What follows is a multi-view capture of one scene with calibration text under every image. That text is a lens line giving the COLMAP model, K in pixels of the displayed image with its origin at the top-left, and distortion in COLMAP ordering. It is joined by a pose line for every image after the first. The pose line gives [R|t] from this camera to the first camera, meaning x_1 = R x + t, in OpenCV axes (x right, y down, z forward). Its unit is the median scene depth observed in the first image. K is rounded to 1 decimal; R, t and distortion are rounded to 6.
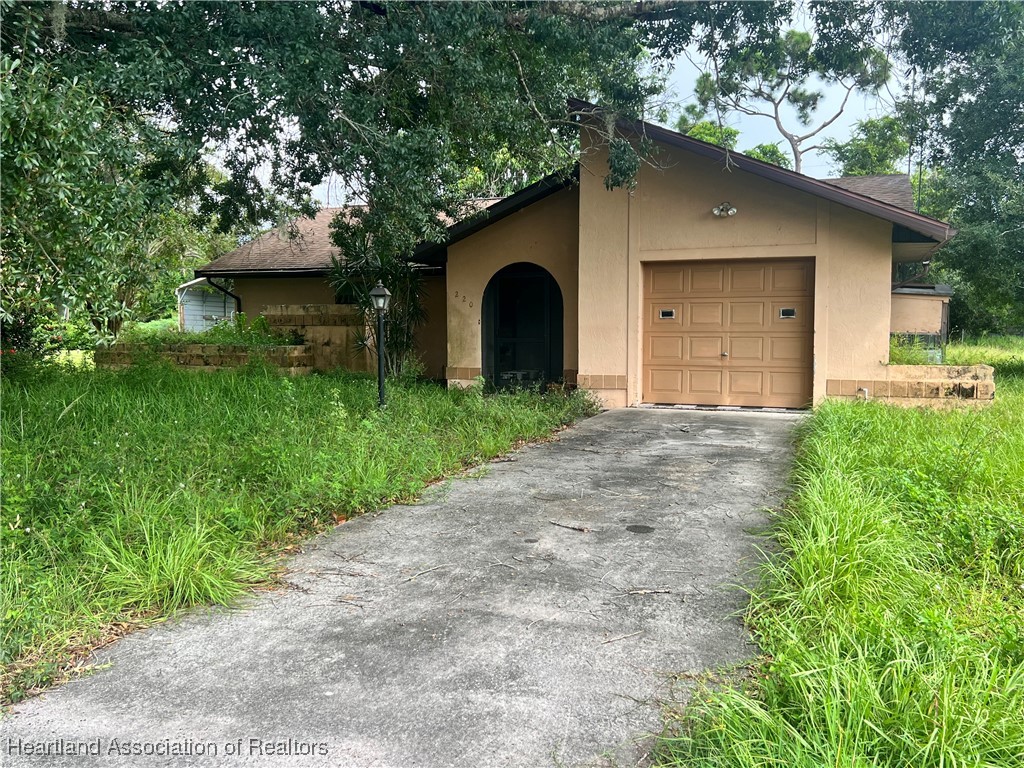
lens RADIAL K [[889.7, 0, 512.0], [0, 889.7, 384.0], [0, 0, 1]] dist [0.082765, -0.153073]
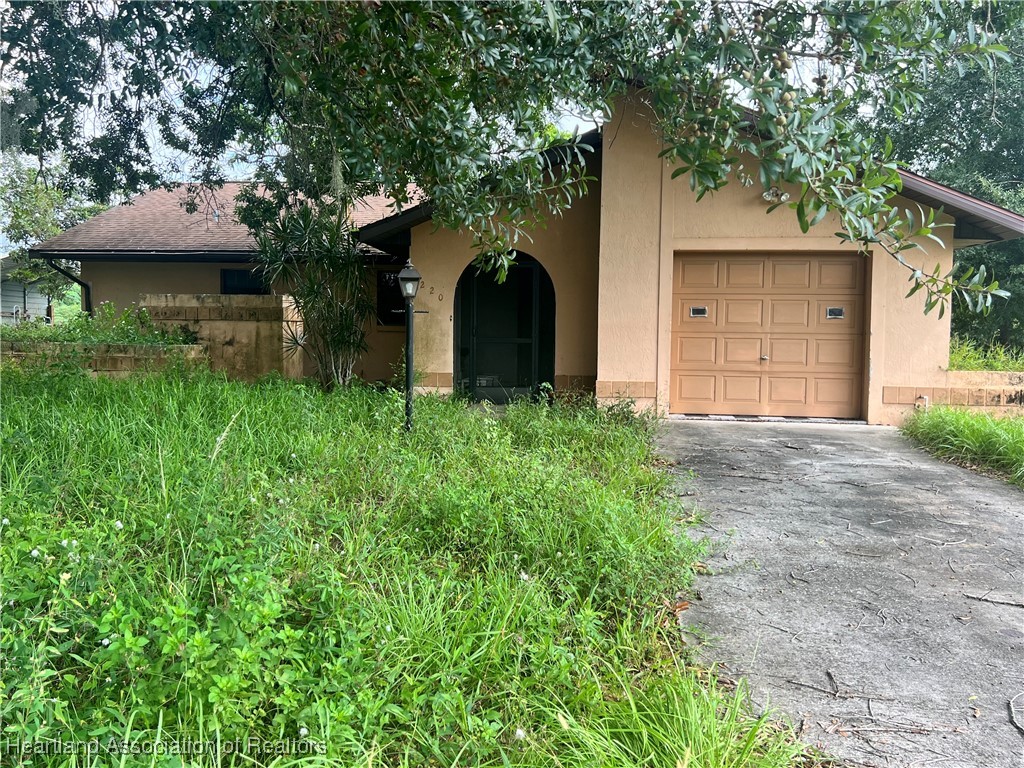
lens RADIAL K [[889.7, 0, 512.0], [0, 889.7, 384.0], [0, 0, 1]] dist [0.082765, -0.153073]
pose [[0.968631, -0.000810, 0.248504, -0.221950], [0.002360, 0.999980, -0.005938, -0.002652], [-0.248494, 0.006338, 0.968613, 0.195177]]
